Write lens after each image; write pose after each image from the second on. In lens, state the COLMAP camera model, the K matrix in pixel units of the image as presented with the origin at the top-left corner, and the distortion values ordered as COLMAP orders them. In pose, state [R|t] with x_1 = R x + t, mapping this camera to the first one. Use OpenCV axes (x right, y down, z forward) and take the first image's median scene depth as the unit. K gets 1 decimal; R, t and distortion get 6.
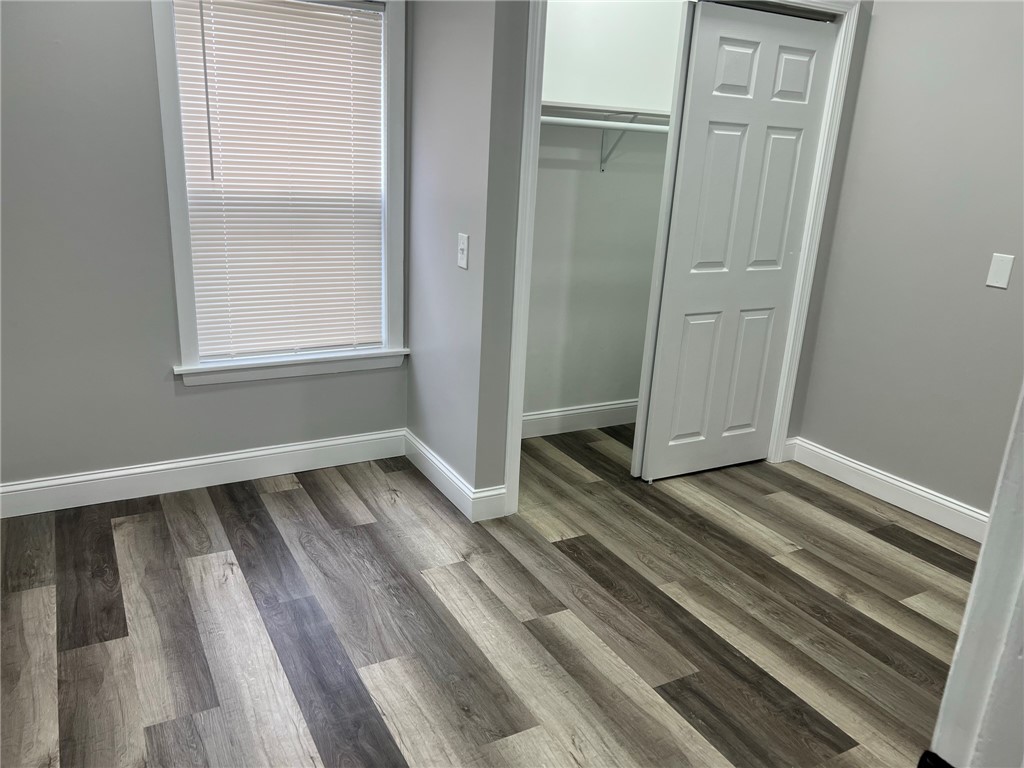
lens RADIAL K [[769.7, 0, 512.0], [0, 769.7, 384.0], [0, 0, 1]] dist [0.055106, -0.057485]
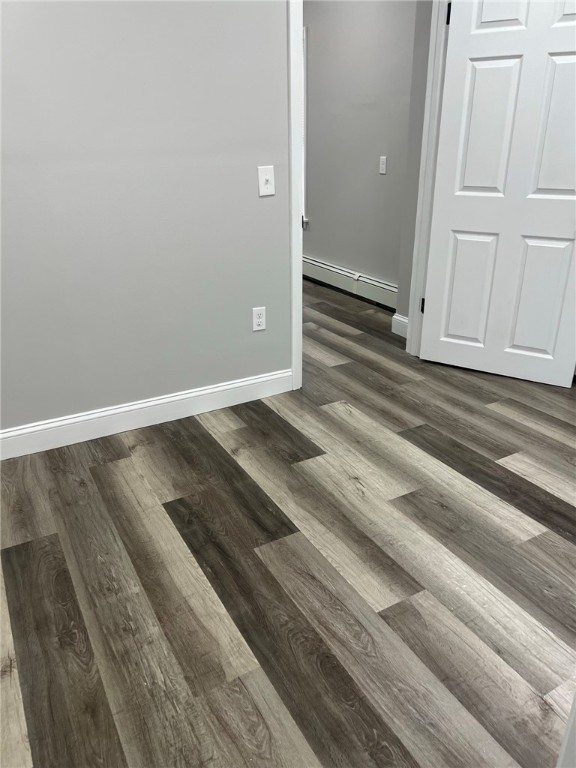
lens RADIAL K [[577.3, 0, 288.0], [0, 577.3, 384.0], [0, 0, 1]] dist [0.055106, -0.057485]
pose [[-0.999331, -0.035196, -0.009917, 0.199856], [-0.033181, 0.758876, 0.650390, -0.341590], [-0.015366, 0.650284, -0.759536, 1.415418]]
